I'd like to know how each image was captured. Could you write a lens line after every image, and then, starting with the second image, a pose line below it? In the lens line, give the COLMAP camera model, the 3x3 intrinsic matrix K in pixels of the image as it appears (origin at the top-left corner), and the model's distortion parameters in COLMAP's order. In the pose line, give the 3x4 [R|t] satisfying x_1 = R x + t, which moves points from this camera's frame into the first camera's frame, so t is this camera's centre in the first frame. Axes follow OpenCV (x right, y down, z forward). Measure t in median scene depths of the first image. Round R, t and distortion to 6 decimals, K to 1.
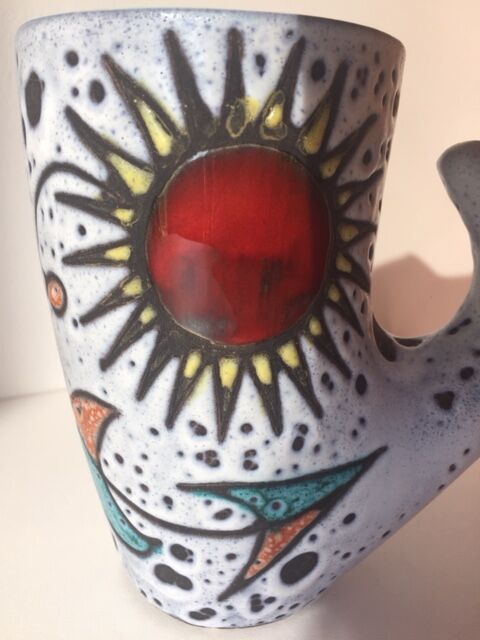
lens RADIAL K [[534.4, 0, 240.0], [0, 534.4, 320.0], [0, 0, 1]] dist [-0.002049, -0.094635]
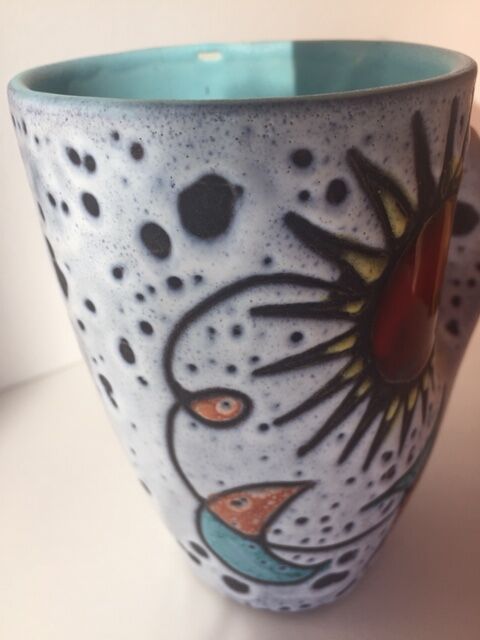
lens RADIAL K [[552.7, 0, 240.0], [0, 552.7, 320.0], [0, 0, 1]] dist [-0.046962, -0.005096]
pose [[0.777071, -0.398628, 0.487090, -0.868845], [0.293812, 0.914123, 0.279379, -0.516741], [-0.556629, -0.073985, 0.827460, 0.338190]]
